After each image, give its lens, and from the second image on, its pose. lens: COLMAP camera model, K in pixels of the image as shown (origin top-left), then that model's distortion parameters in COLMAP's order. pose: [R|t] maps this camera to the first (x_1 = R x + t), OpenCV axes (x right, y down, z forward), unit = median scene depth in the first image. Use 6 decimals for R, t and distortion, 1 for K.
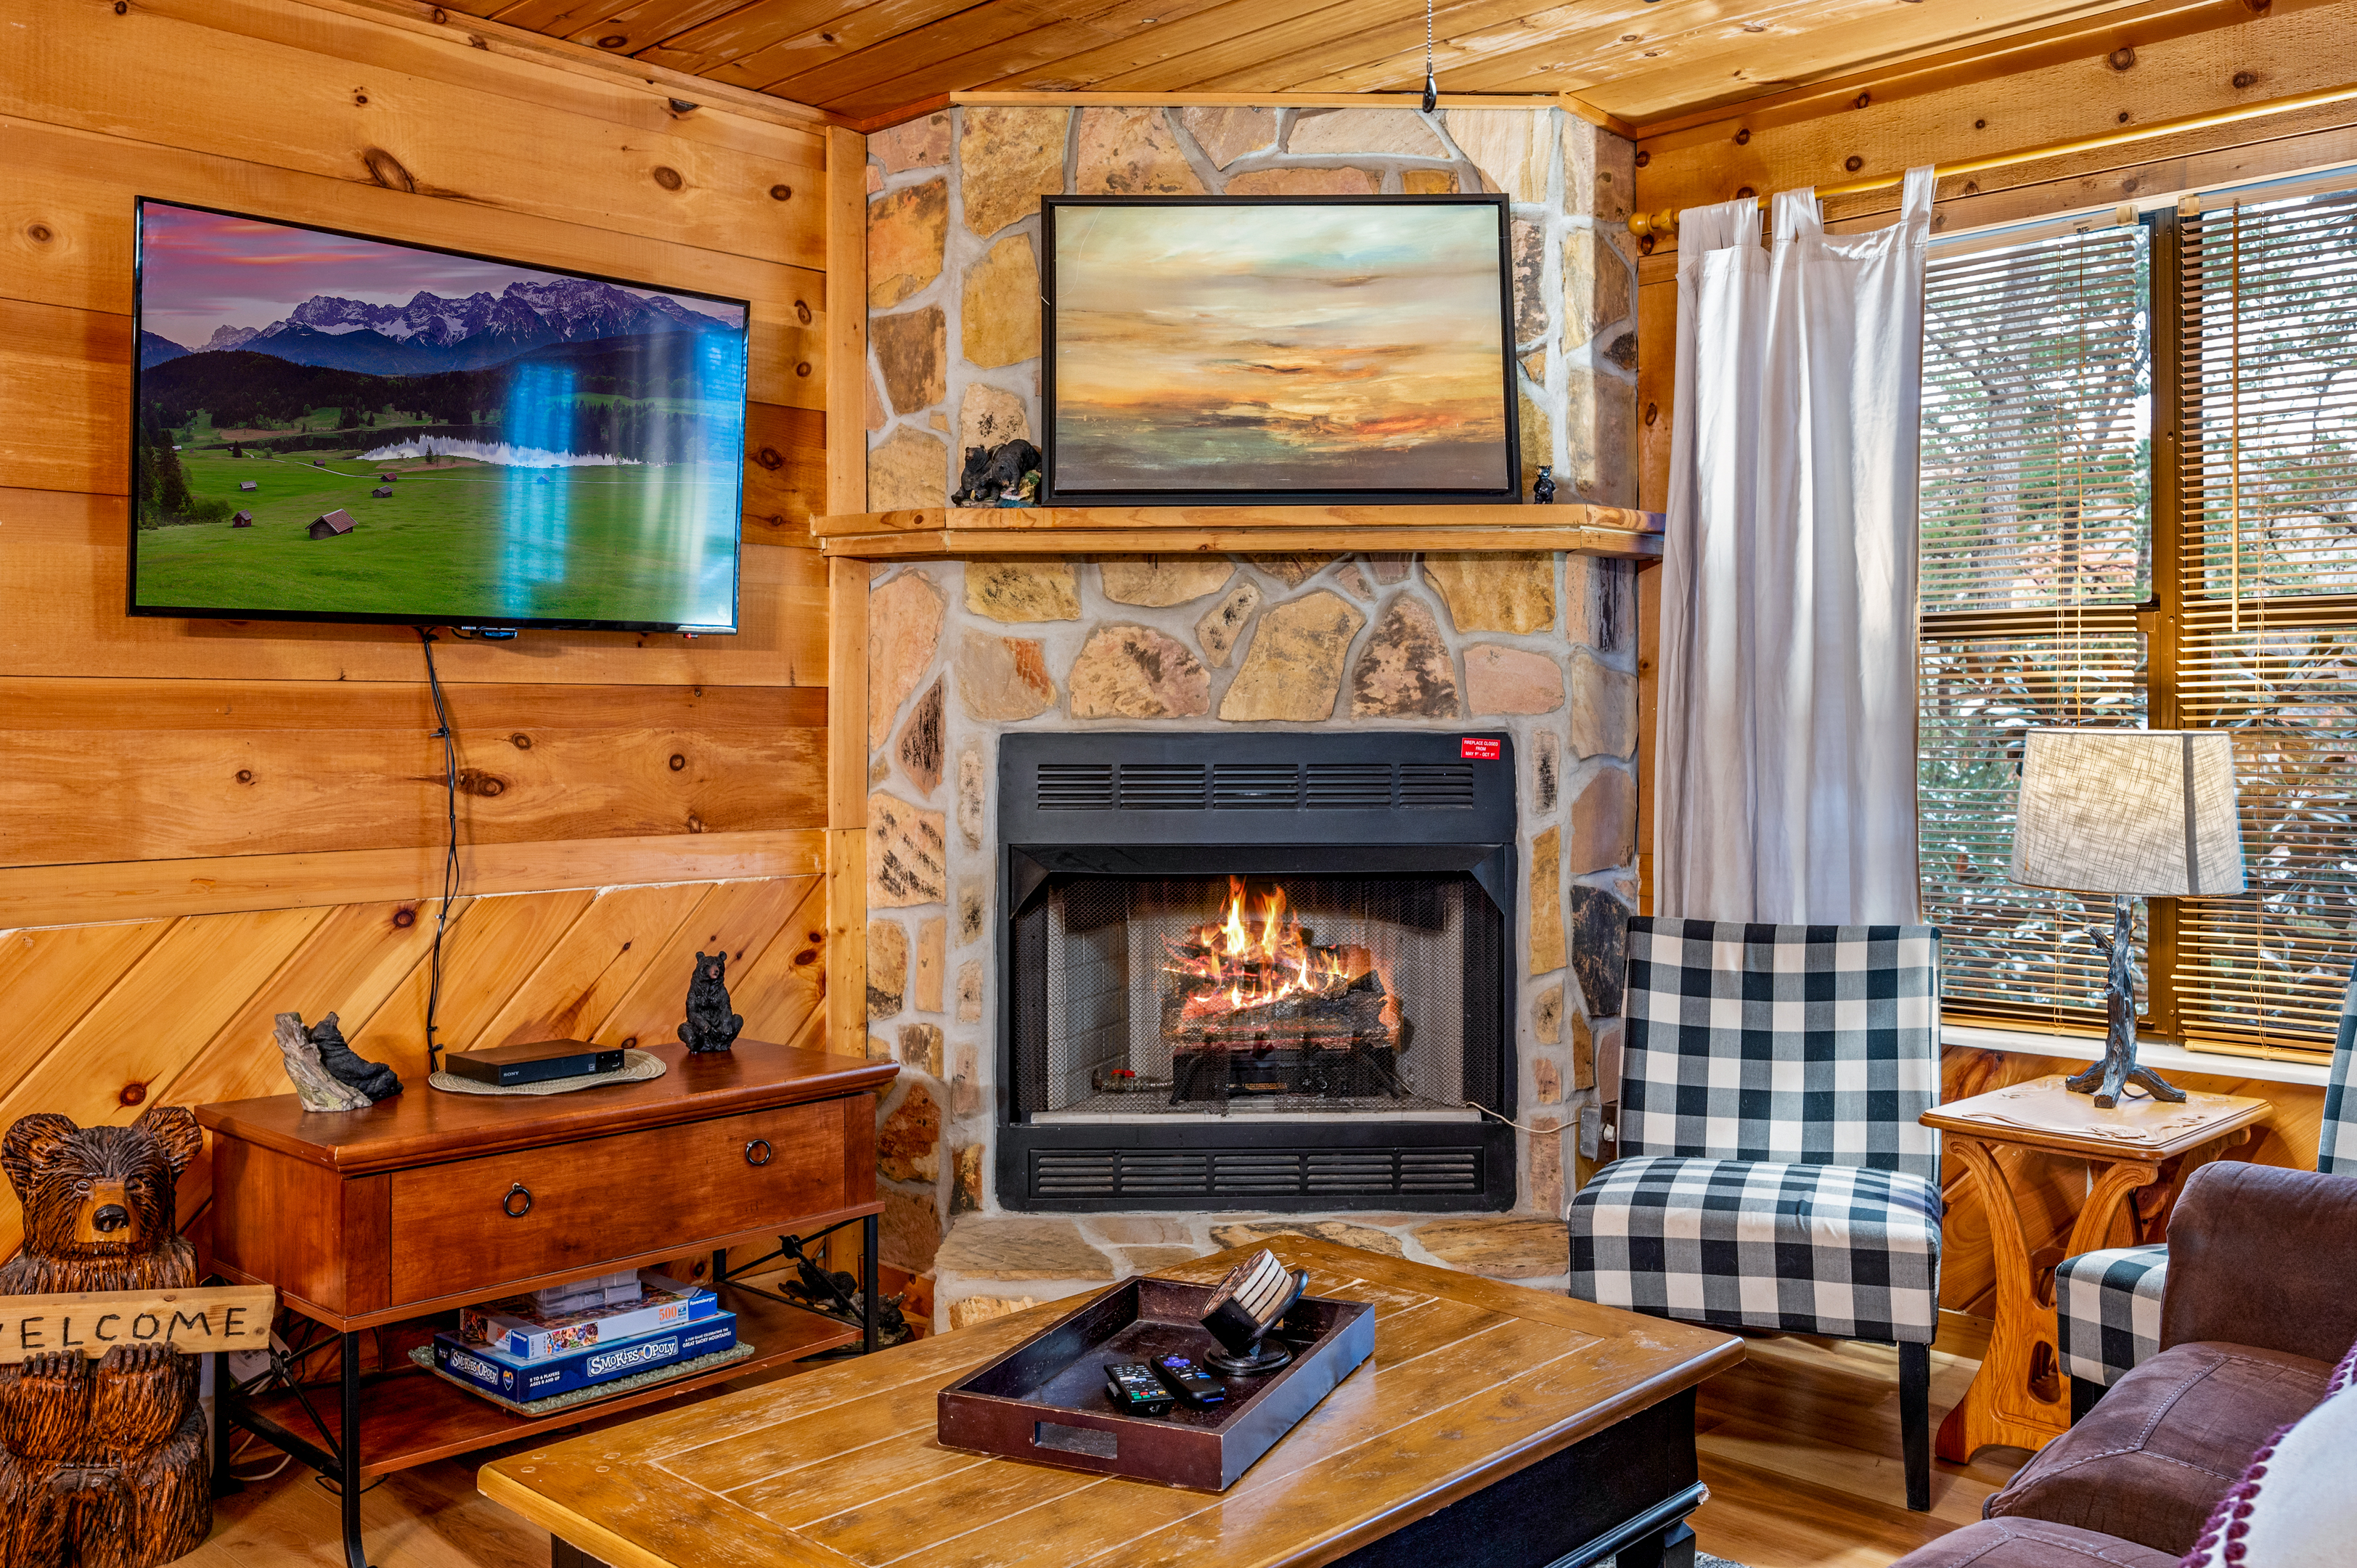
lens RADIAL K [[1996.2, 0, 1178.9], [0, 1996.2, 713.4], [0, 0, 1]] dist [0.003843, 0.003144]
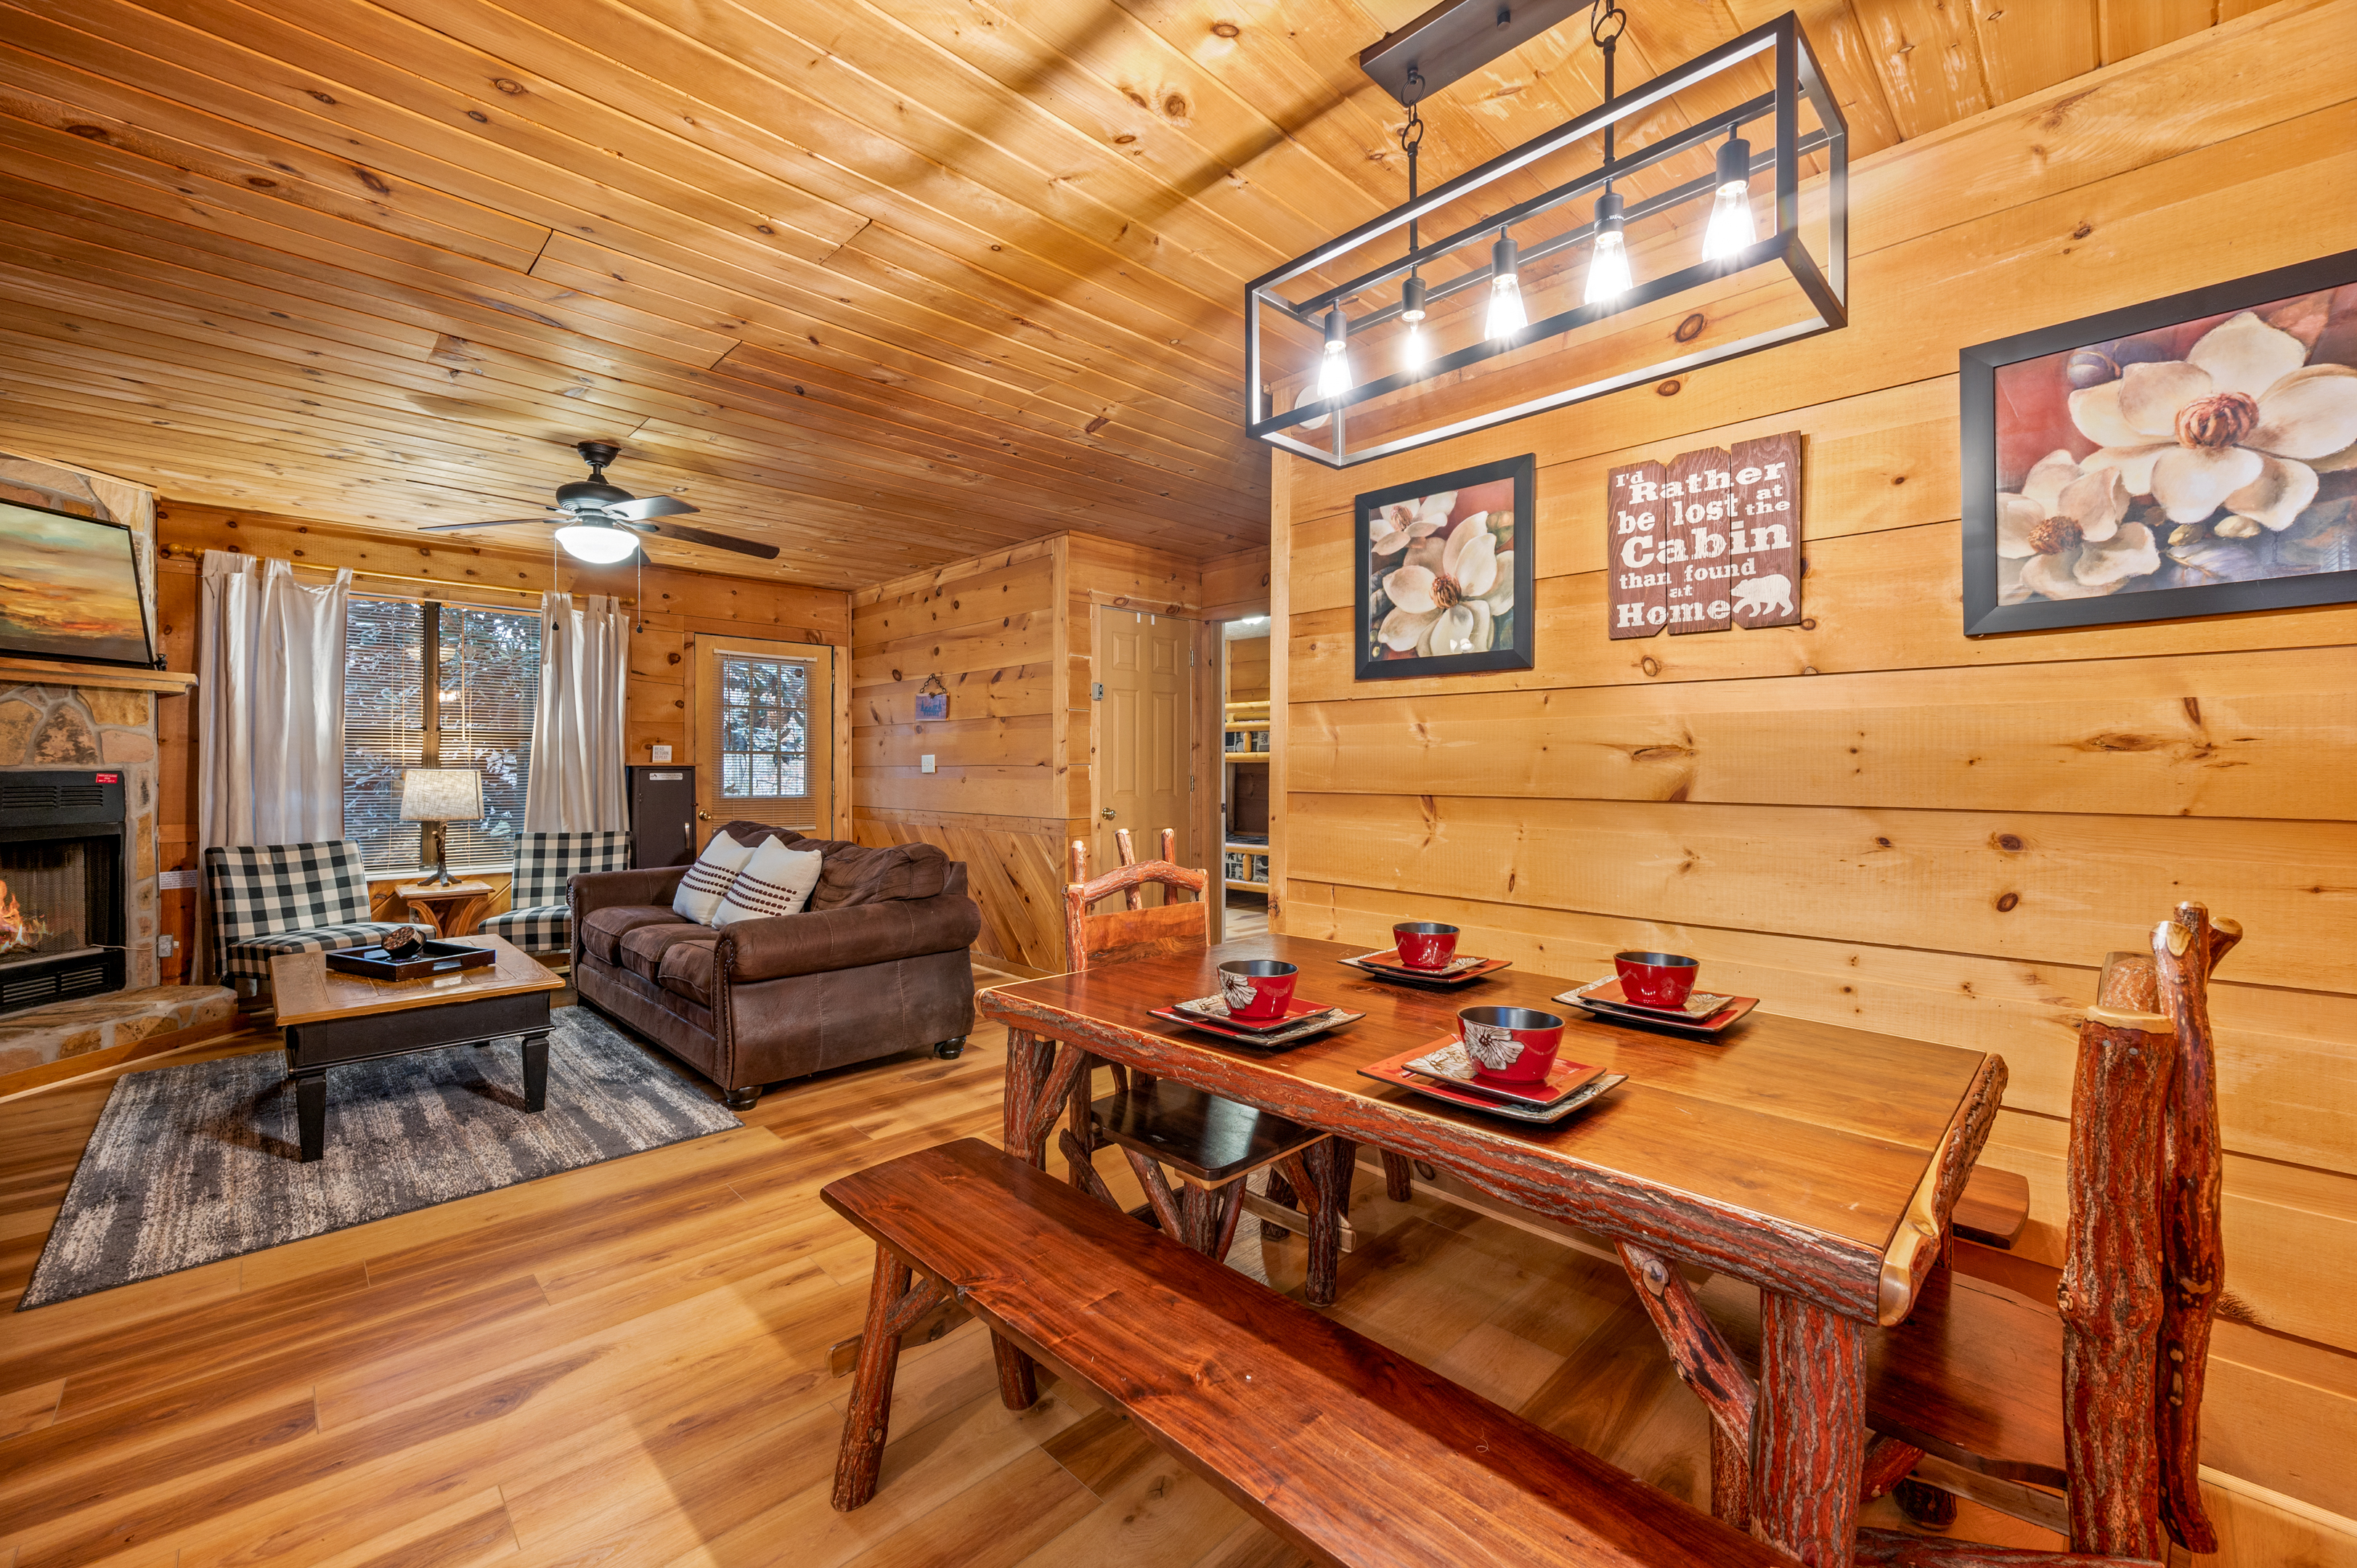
lens RADIAL K [[940.1, 0, 1182.2], [0, 940.1, 775.4], [0, 0, 1]] dist [0.001981, 0.000610]
pose [[0.032891, -0.008512, 0.999423, -0.831420], [-0.011629, 0.999893, 0.008899, -0.008135], [-0.999391, -0.011915, 0.032789, -0.193543]]
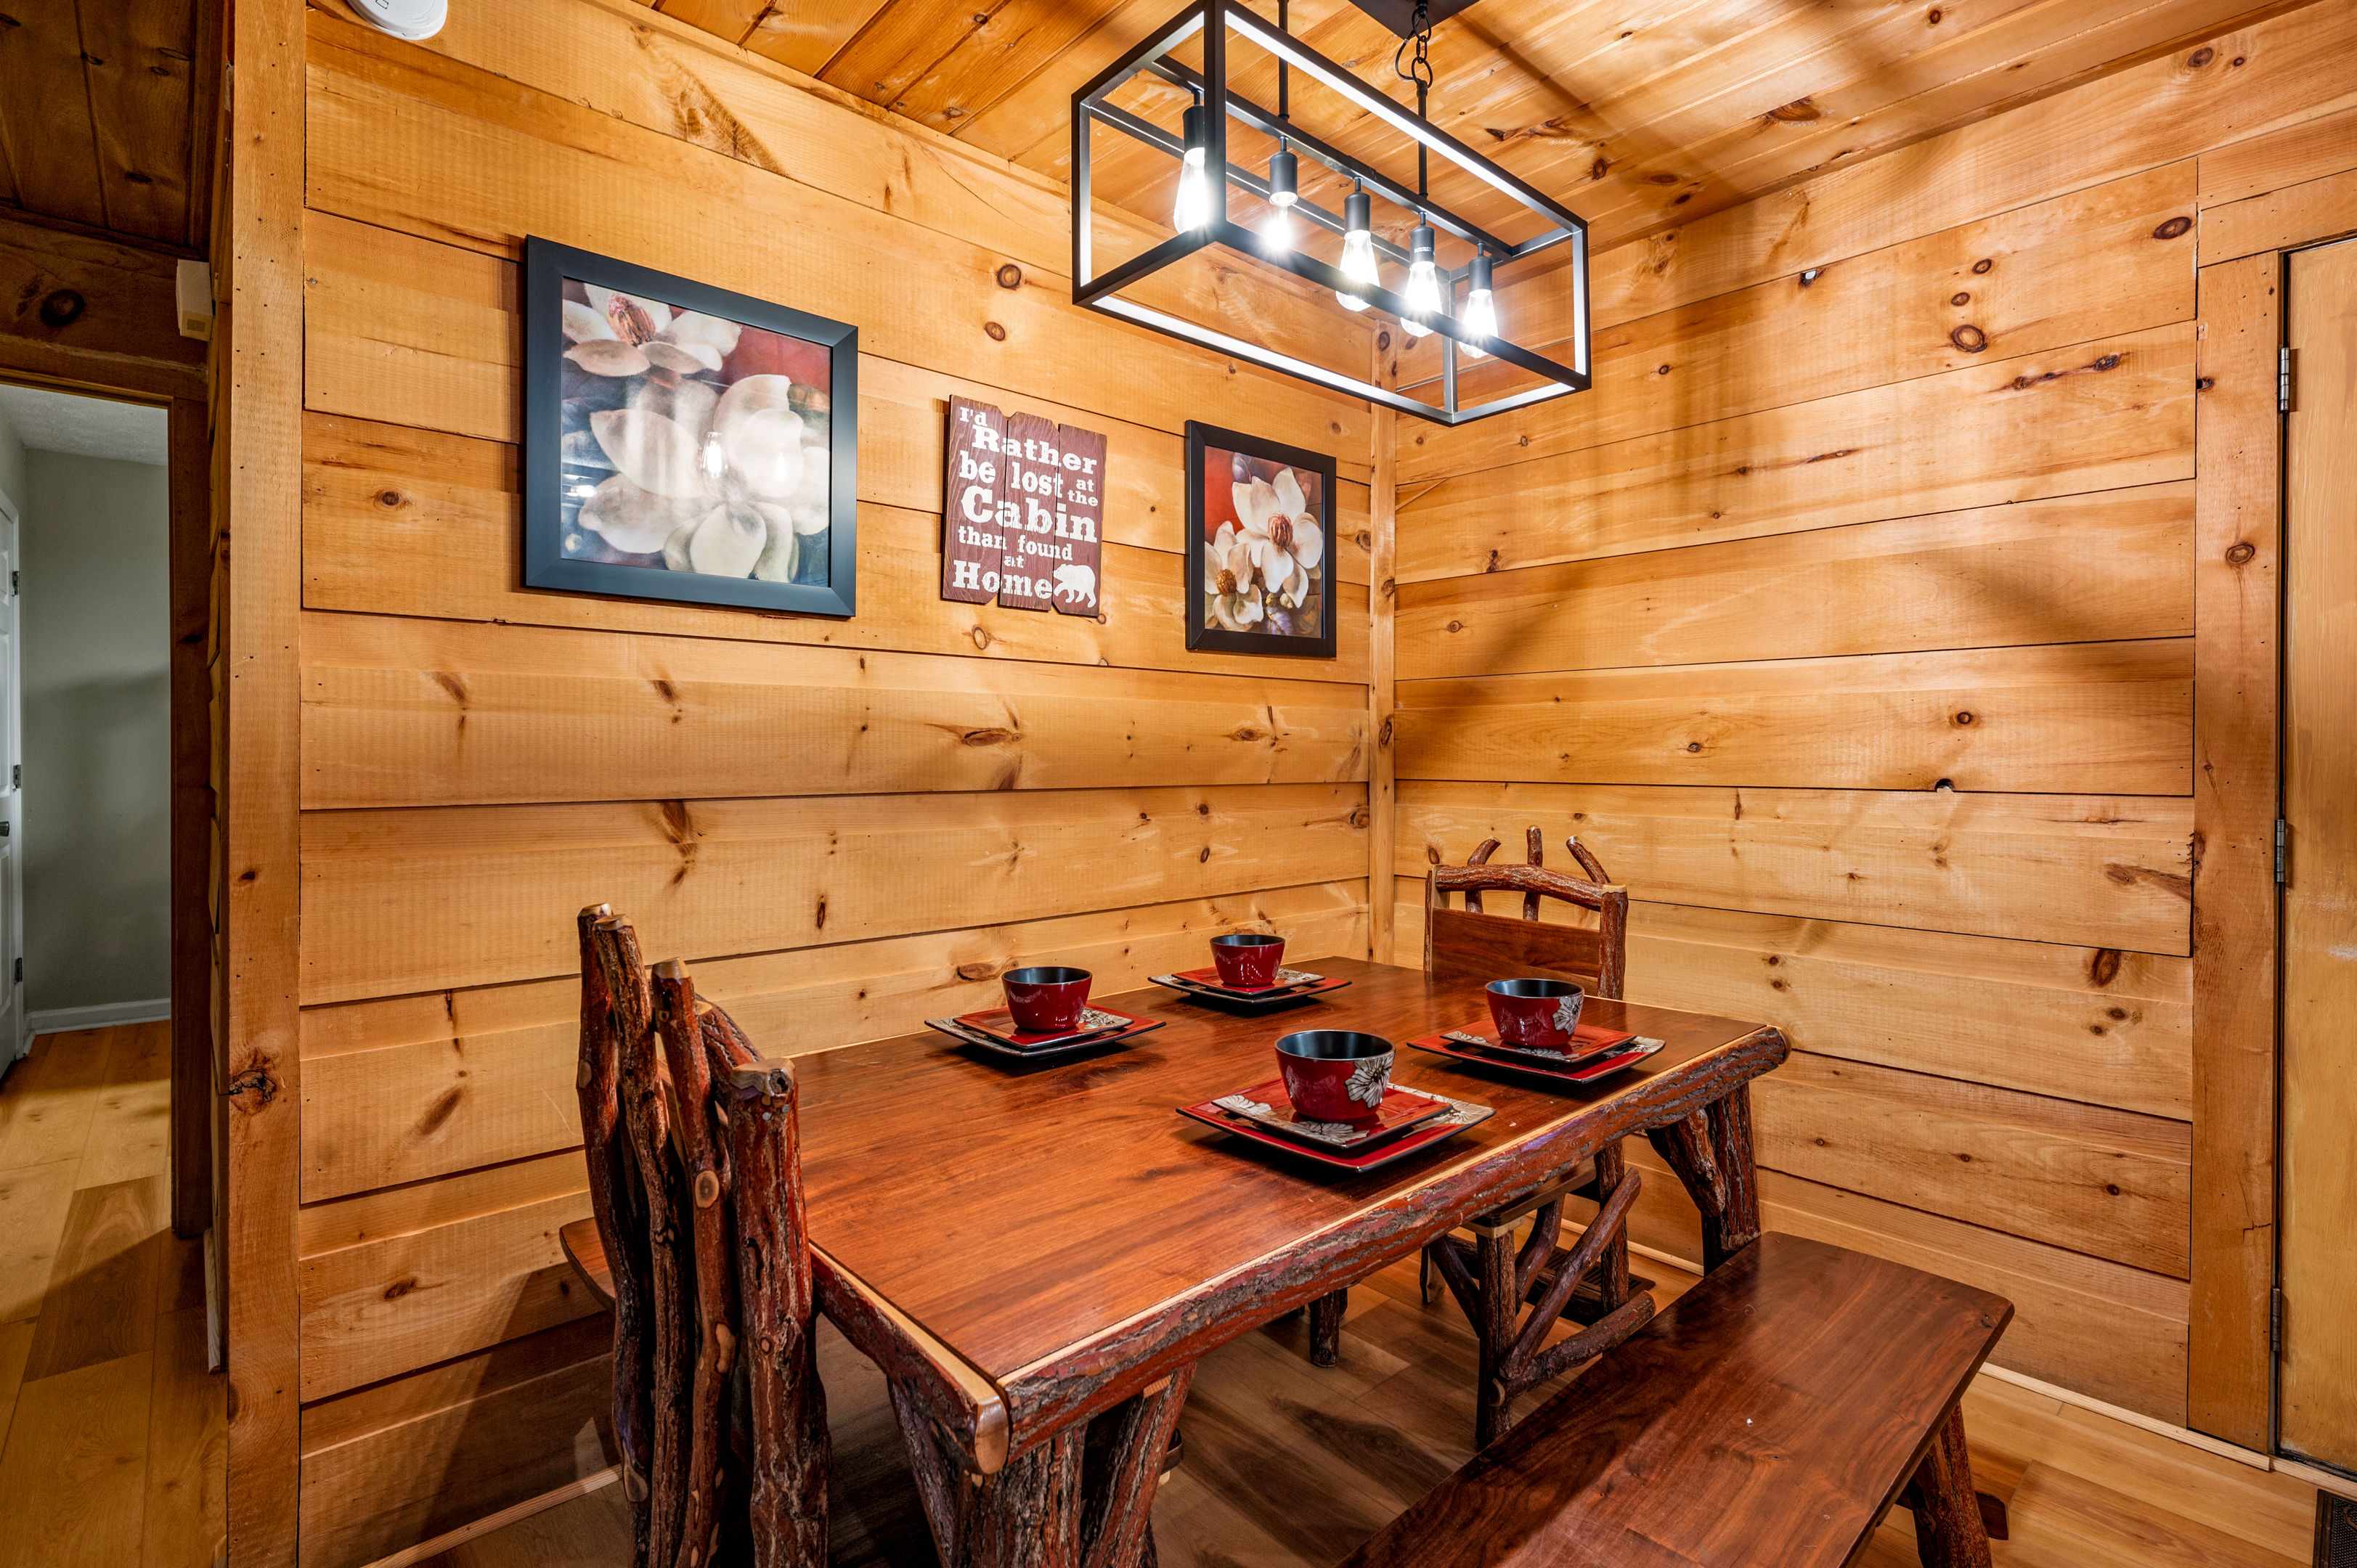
lens RADIAL K [[1105.4, 0, 1178.3], [0, 1105.4, 765.8], [0, 0, 1]] dist [-0.002564, -0.000080]
pose [[-0.997218, 0.000395, 0.074536, -0.406011], [0.000530, 0.999998, 0.001787, -0.005302], [-0.074535, 0.001822, -0.997217, 0.117819]]
